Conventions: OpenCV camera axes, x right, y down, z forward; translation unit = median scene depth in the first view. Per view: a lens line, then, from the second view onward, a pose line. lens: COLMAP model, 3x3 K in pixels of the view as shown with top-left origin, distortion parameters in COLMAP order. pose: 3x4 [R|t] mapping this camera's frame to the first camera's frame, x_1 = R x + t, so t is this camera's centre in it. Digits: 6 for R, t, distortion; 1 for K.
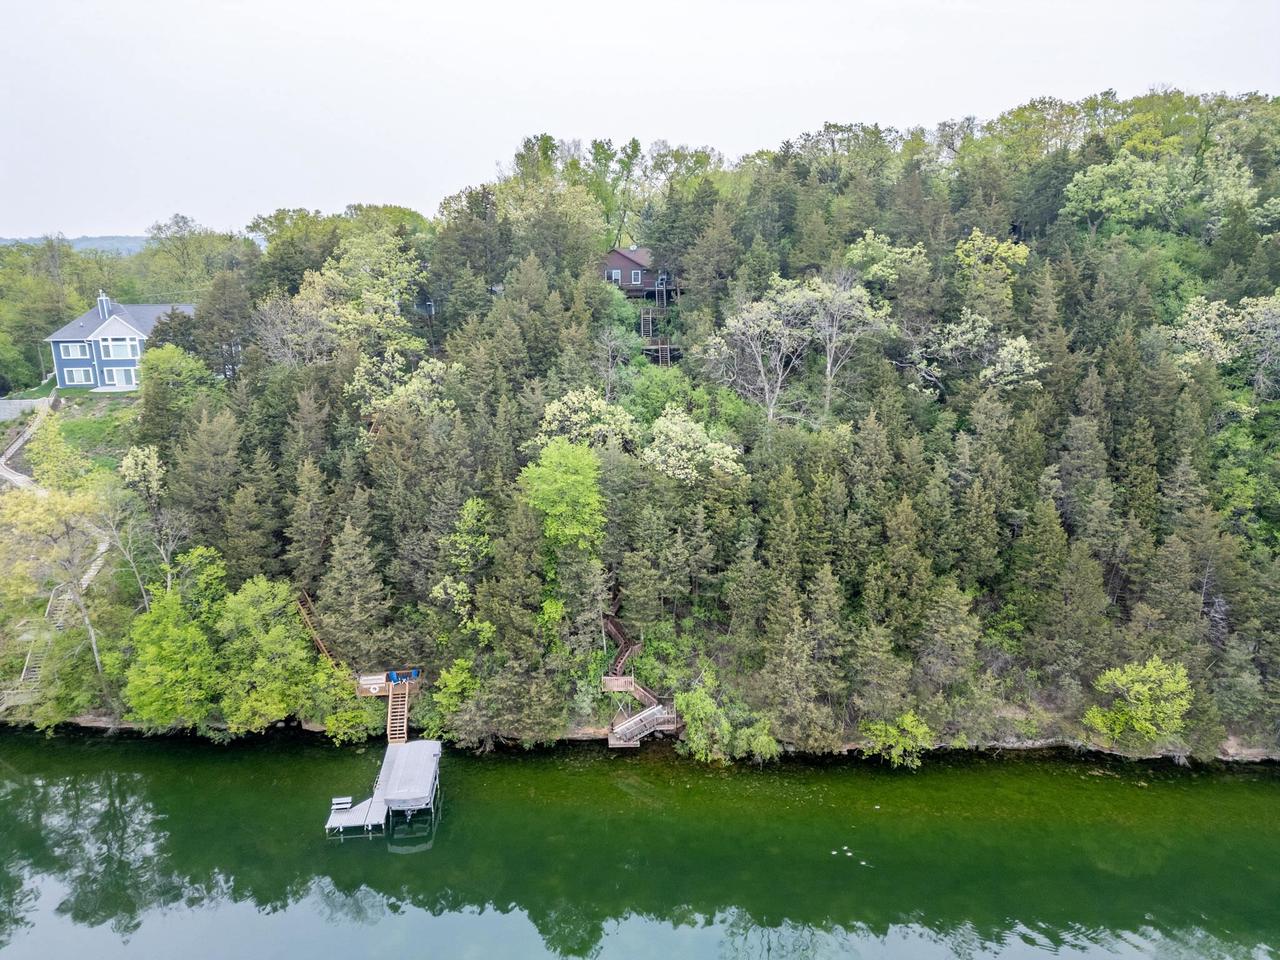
lens RADIAL K [[913.2, 0, 640.0], [0, 913.2, 480.0], [0, 0, 1]] dist [-0.000630, -0.002817]
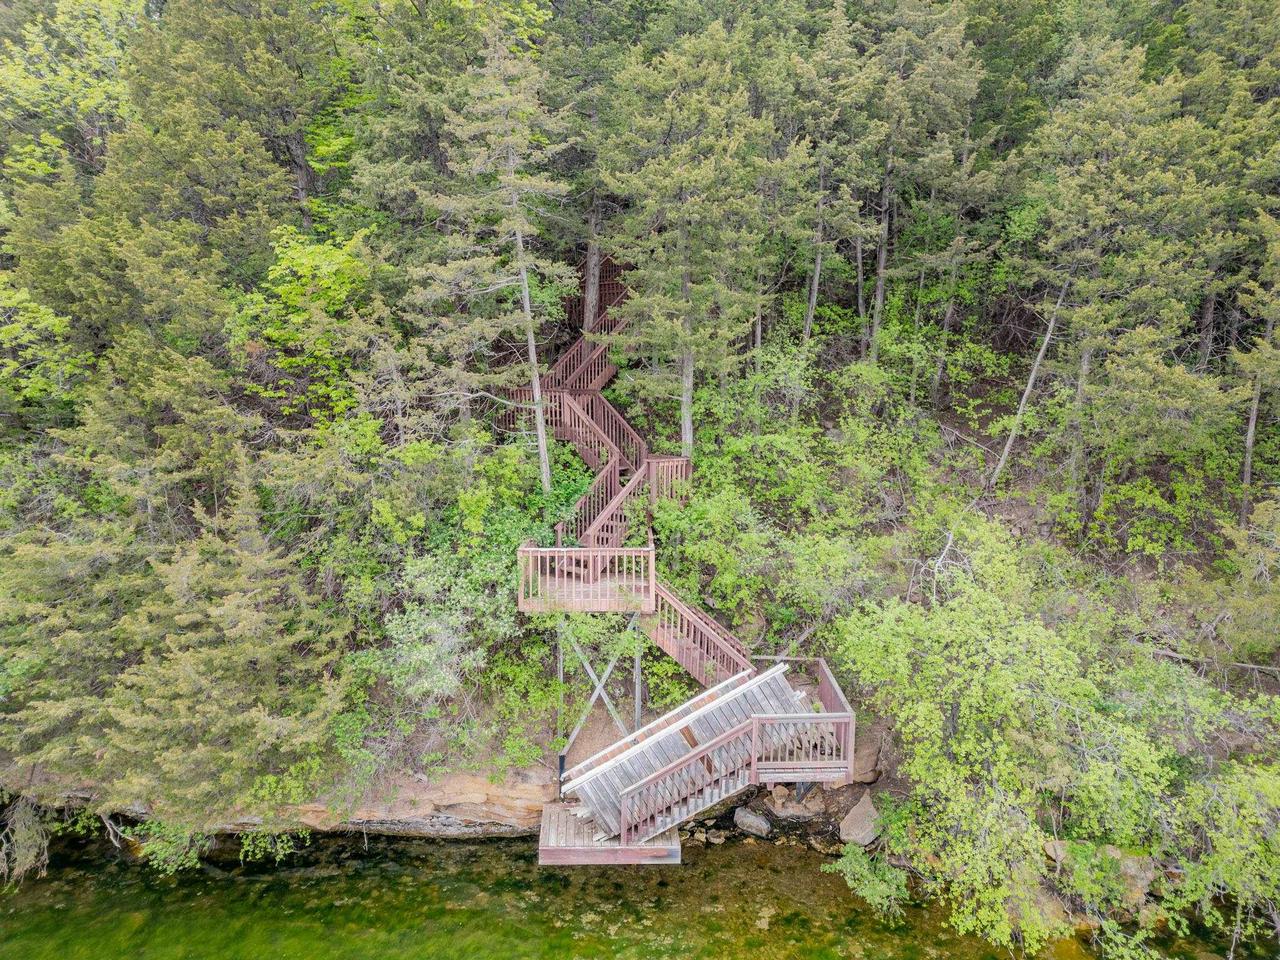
lens RADIAL K [[913.2, 0, 640.0], [0, 913.2, 480.0], [0, 0, 1]] dist [-0.000630, -0.002817]
pose [[0.999799, 0.010254, -0.017212, -0.007108], [-0.012494, 0.990692, -0.135545, 0.229911], [0.015662, 0.135733, 0.990622, 0.769548]]
